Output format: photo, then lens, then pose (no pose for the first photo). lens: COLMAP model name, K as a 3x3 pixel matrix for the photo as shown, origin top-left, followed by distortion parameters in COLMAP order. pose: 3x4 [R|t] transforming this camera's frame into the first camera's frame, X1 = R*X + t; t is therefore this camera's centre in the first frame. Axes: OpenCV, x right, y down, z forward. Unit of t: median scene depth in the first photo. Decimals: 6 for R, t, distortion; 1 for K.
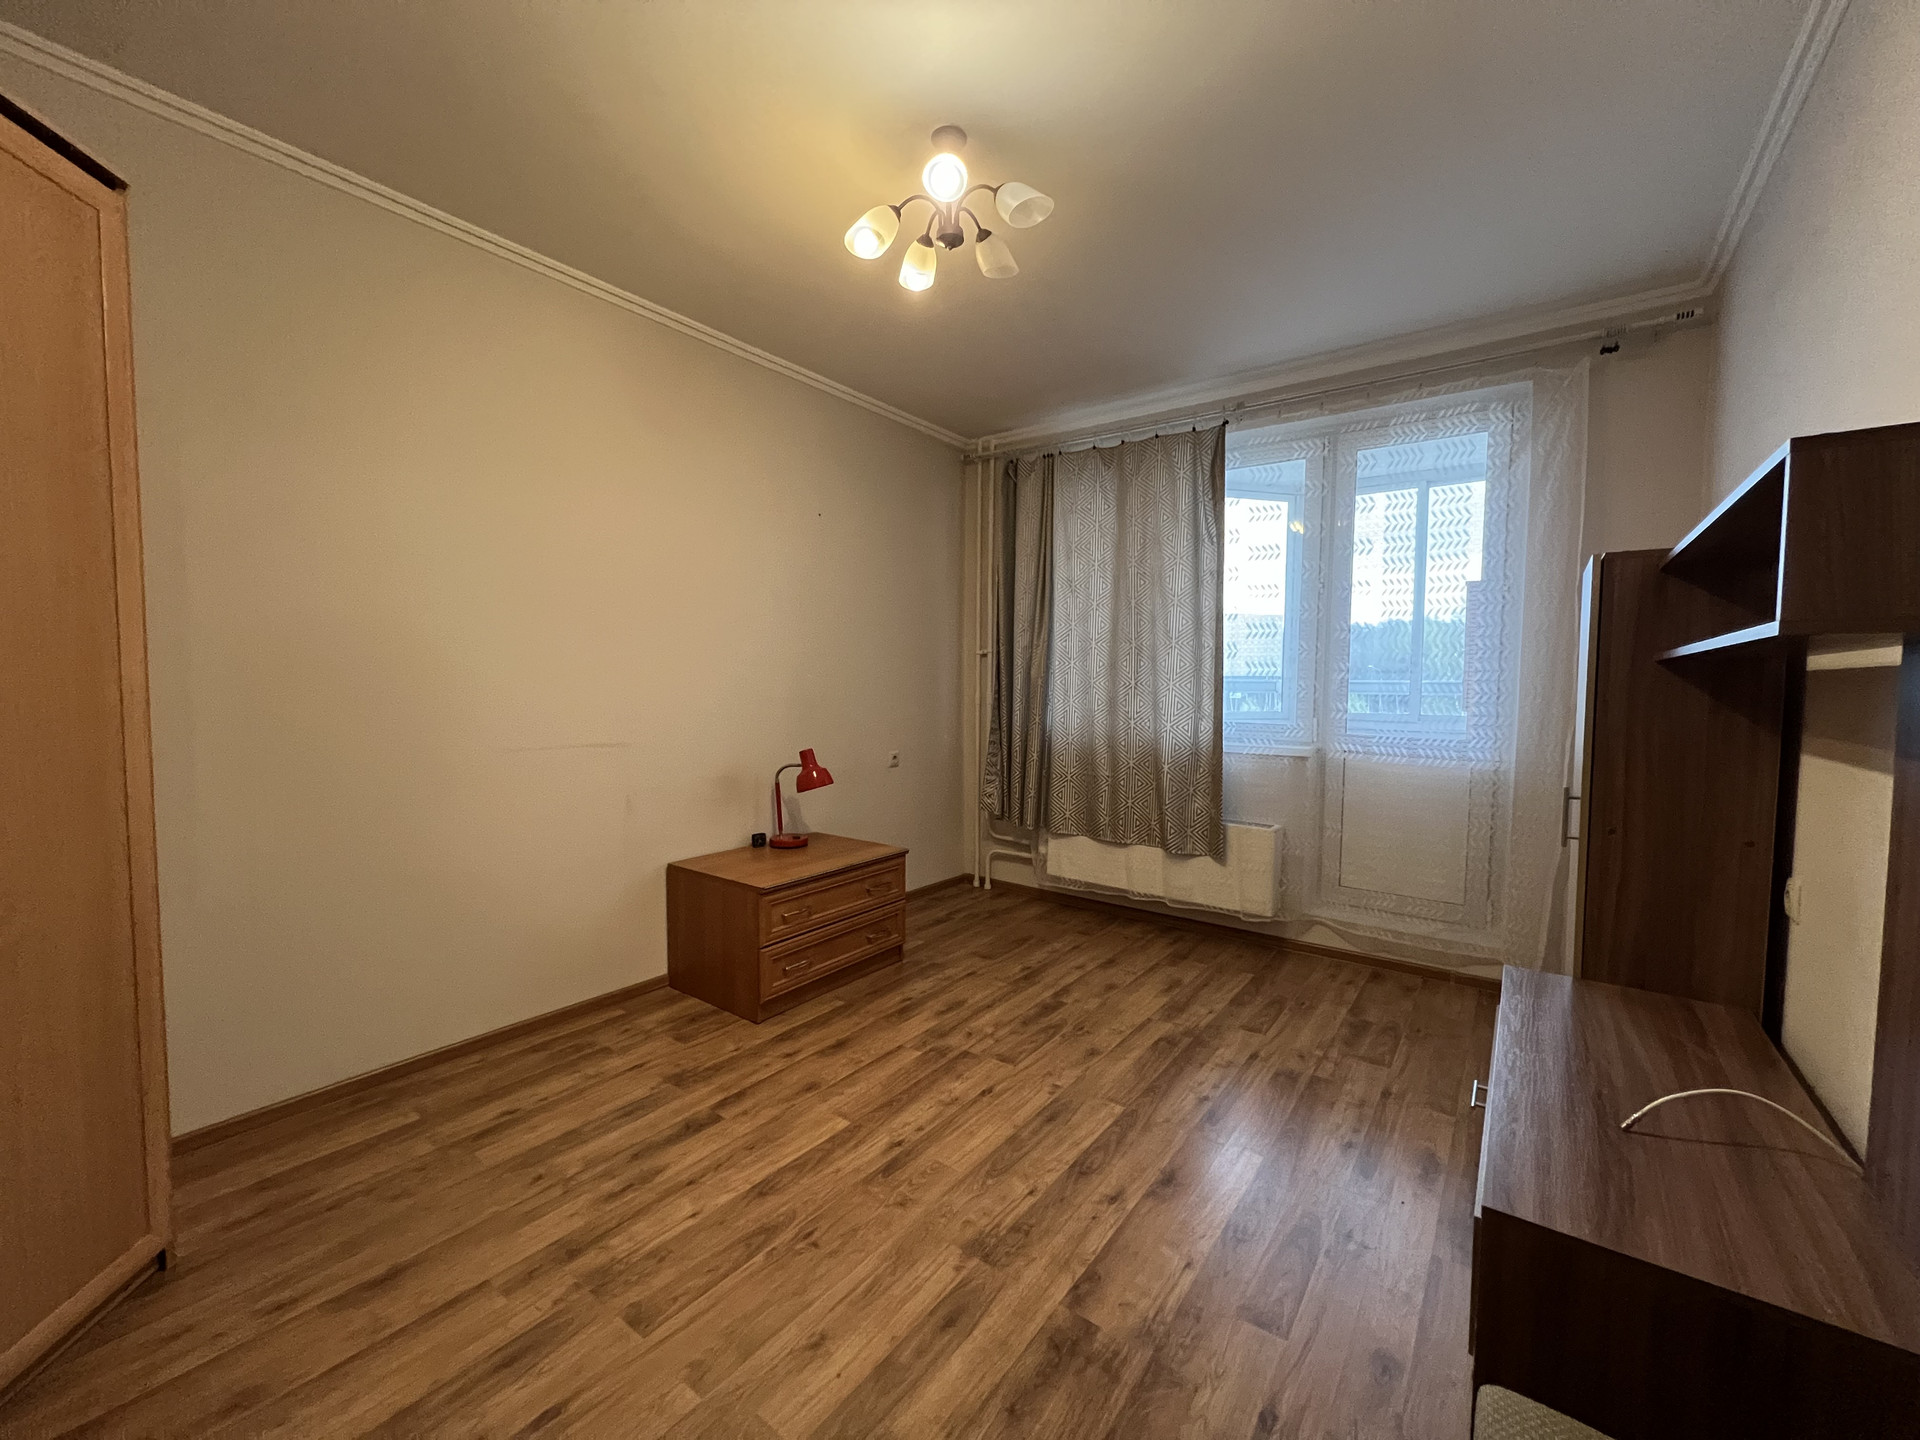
lens RADIAL K [[769.4, 0, 955.6], [0, 769.4, 724.0], [0, 0, 1]] dist [-0.001013, 0.000640]
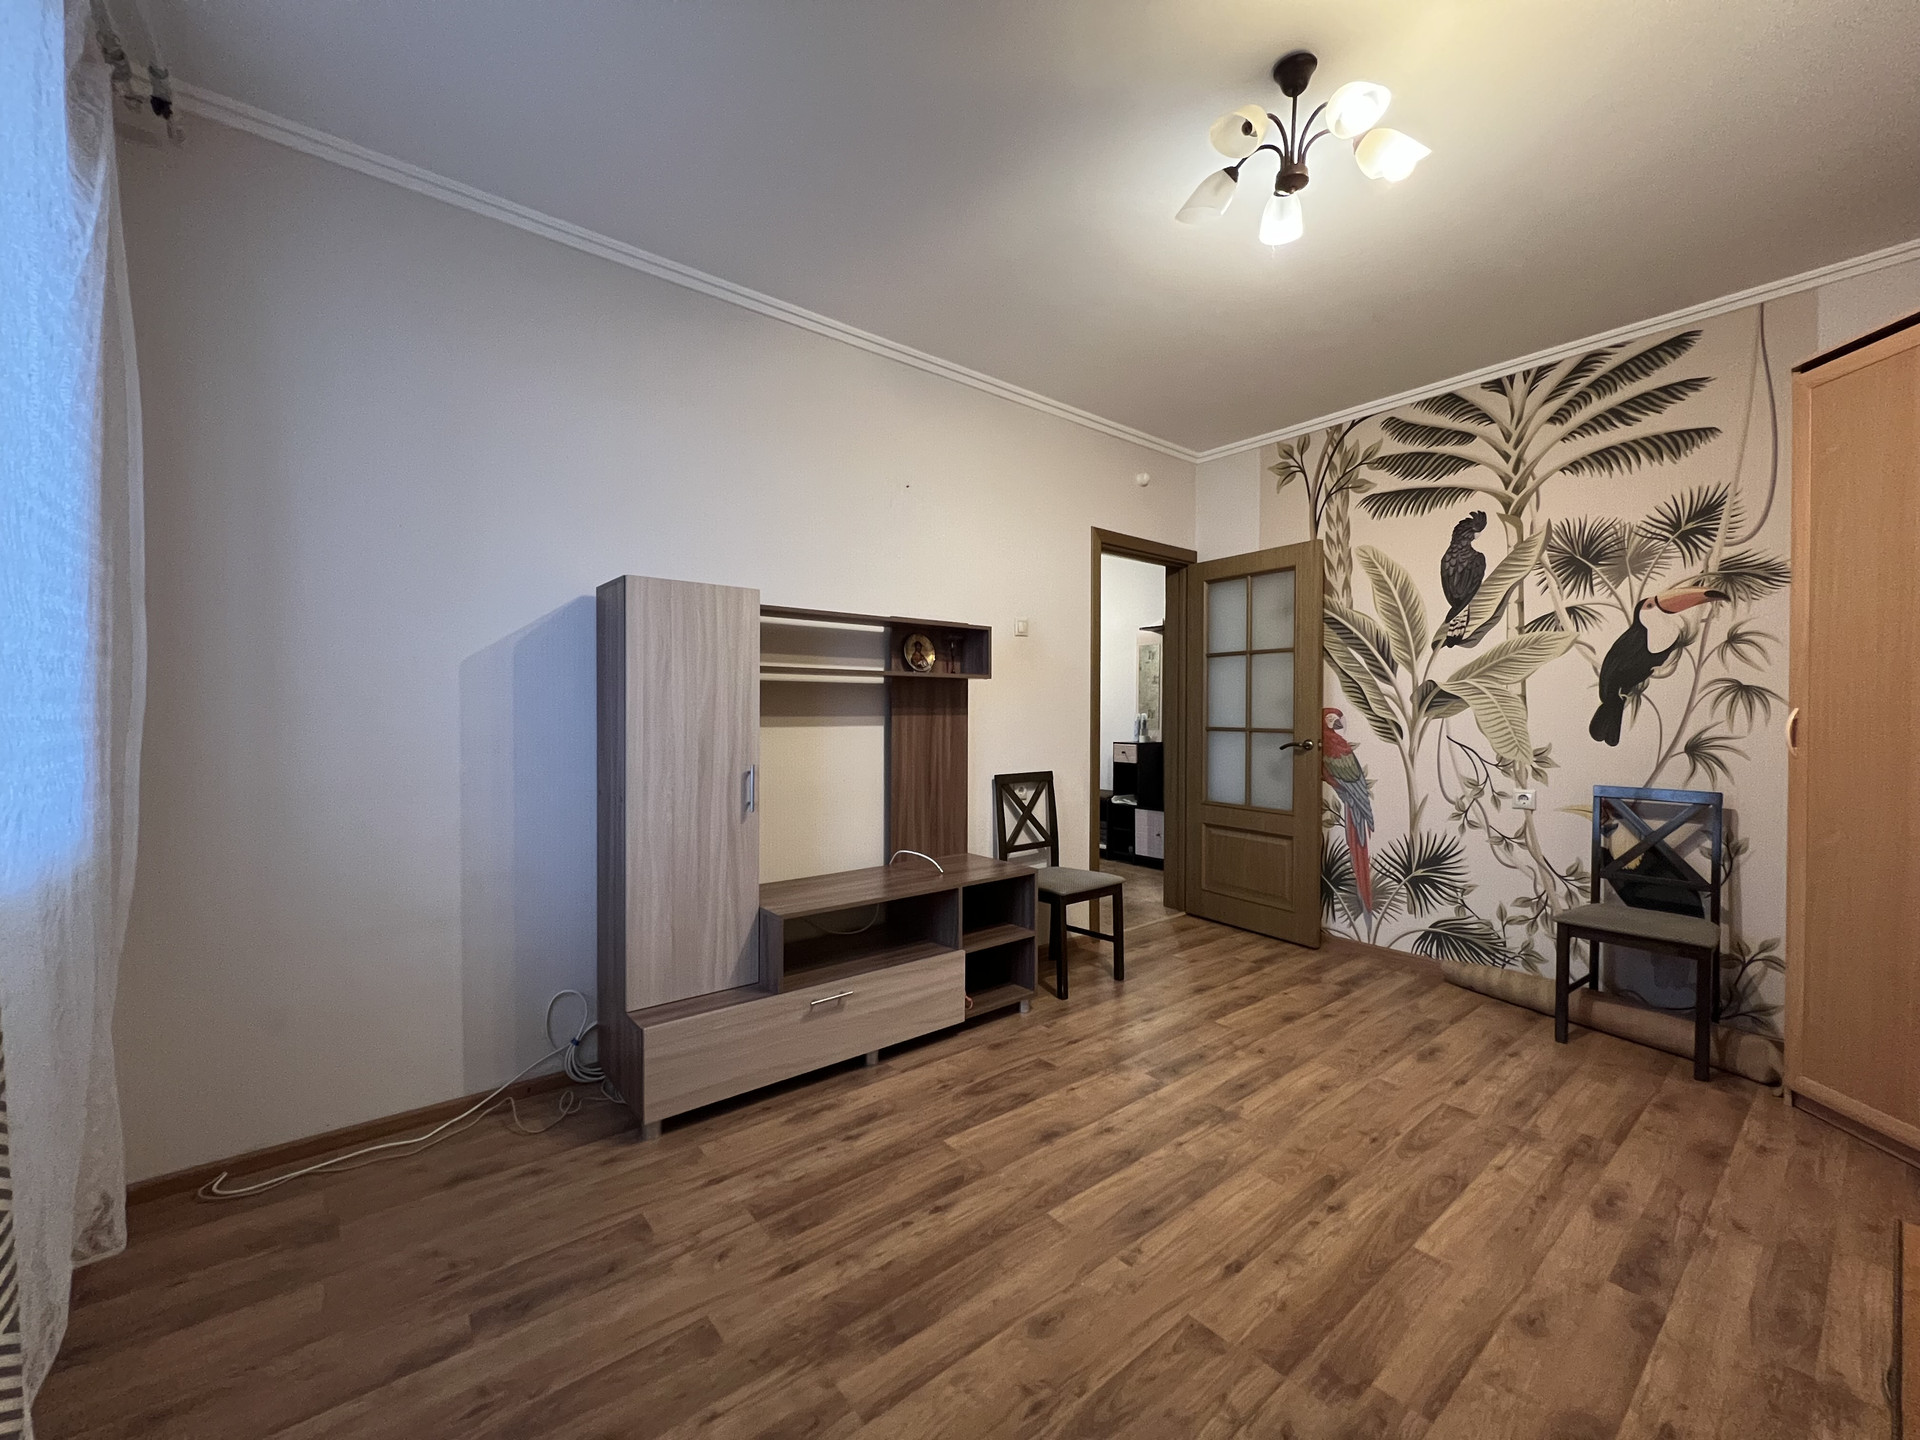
lens RADIAL K [[766.6, 0, 964.7], [0, 766.6, 721.9], [0, 0, 1]] dist [-0.000324, -0.000196]
pose [[-0.971601, -0.014864, 0.236157, 0.132942], [0.002180, 0.997420, 0.071750, -0.068243], [-0.236614, 0.070227, -0.969062, 1.878835]]
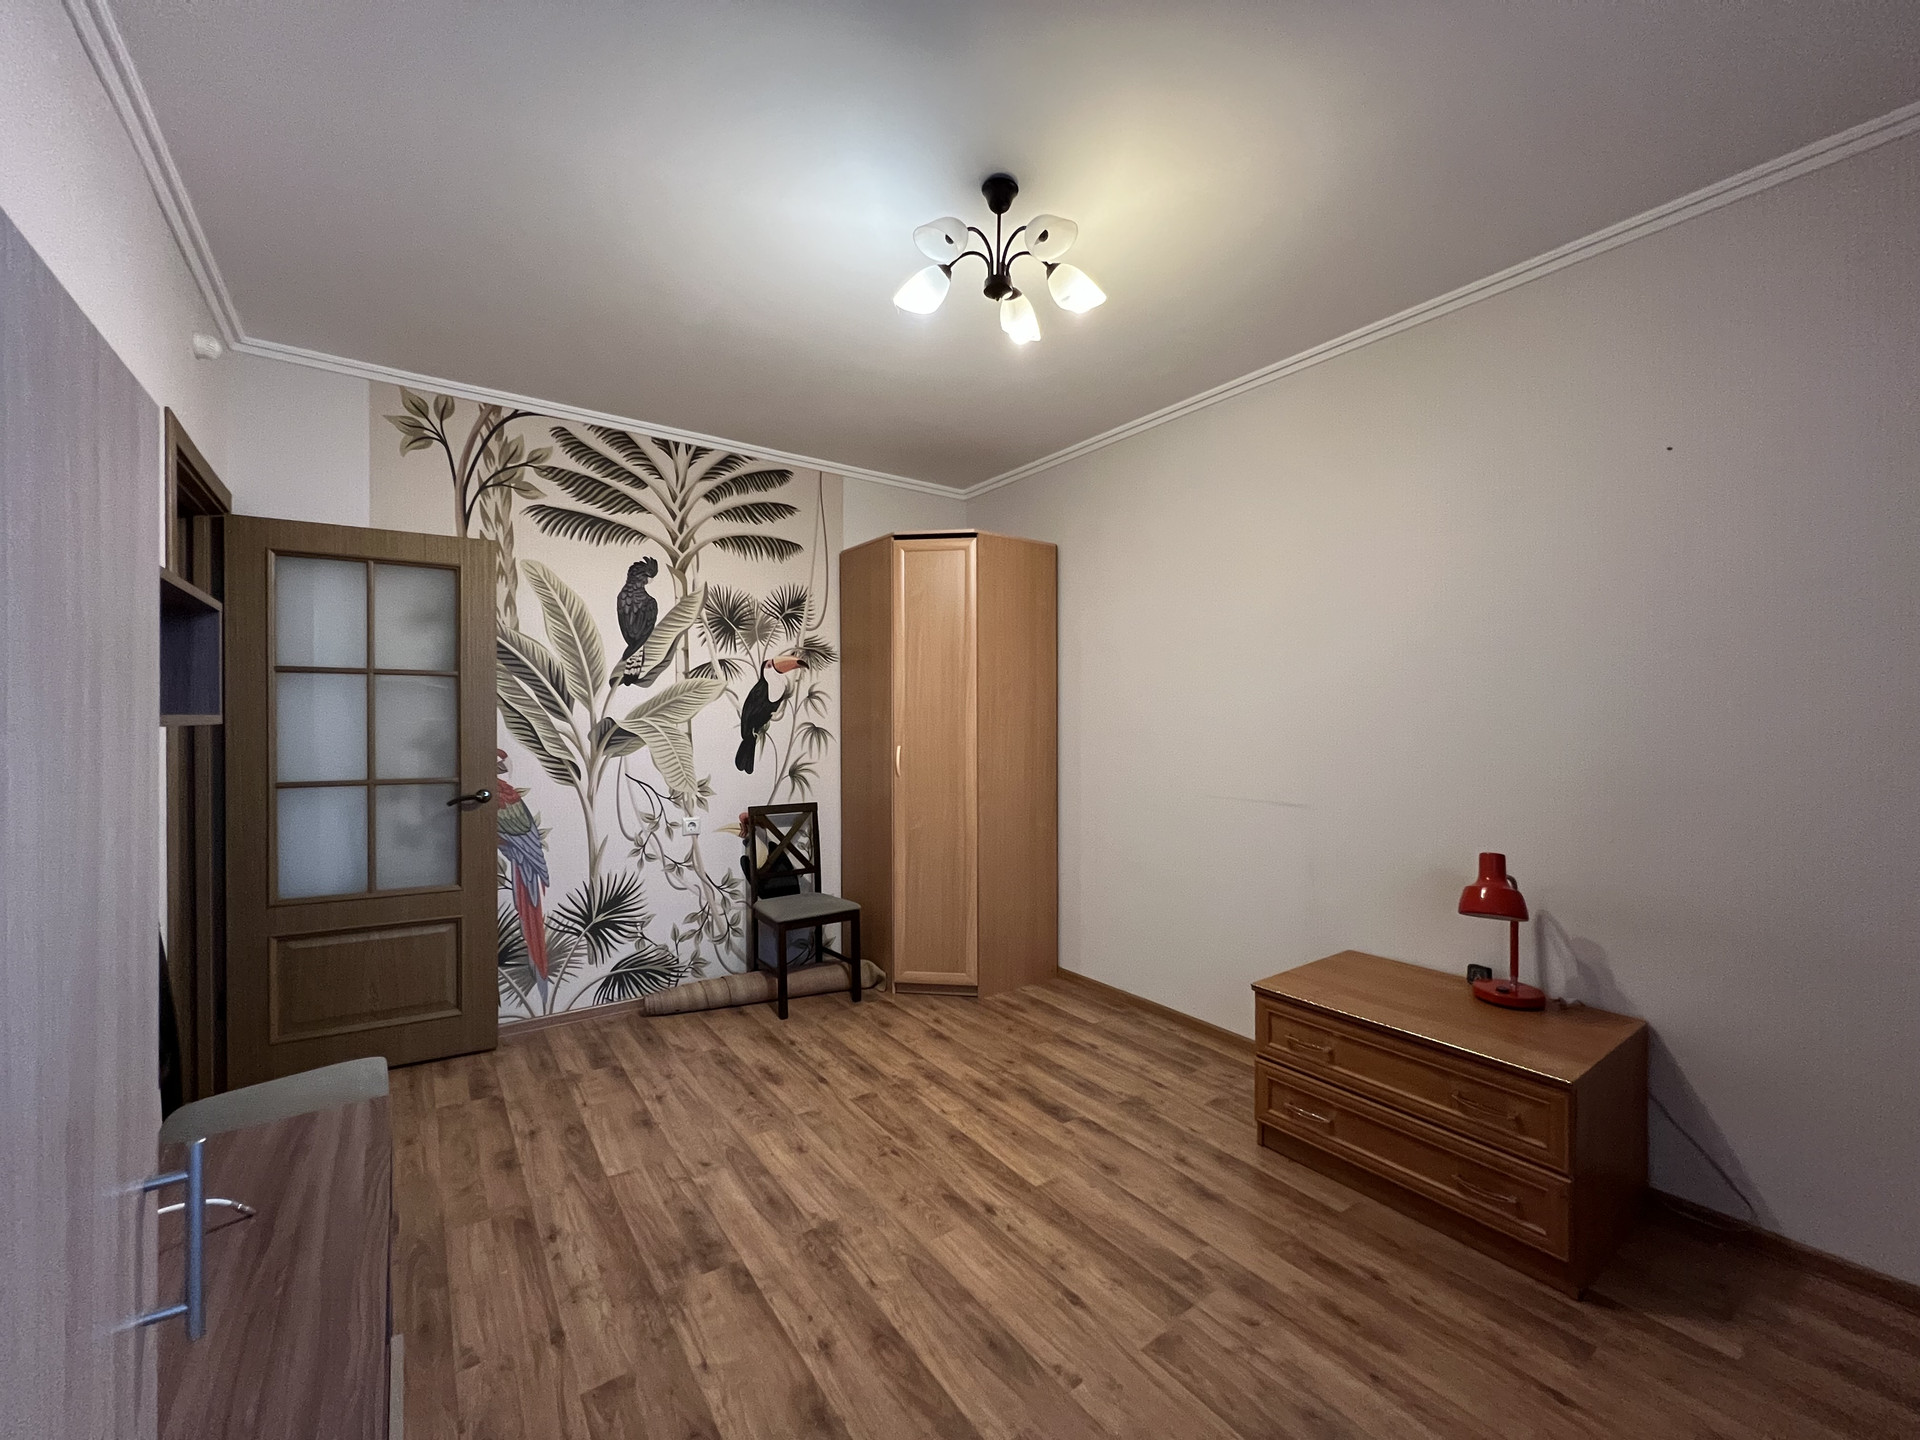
lens RADIAL K [[766.6, 0, 952.1], [0, 766.6, 722.0], [0, 0, 1]] dist [-0.000324, -0.000196]
pose [[-0.301339, -0.006070, -0.953498, 0.873988], [-0.058591, 0.998208, 0.012163, -0.090102], [0.951715, 0.059532, -0.301155, 1.197686]]
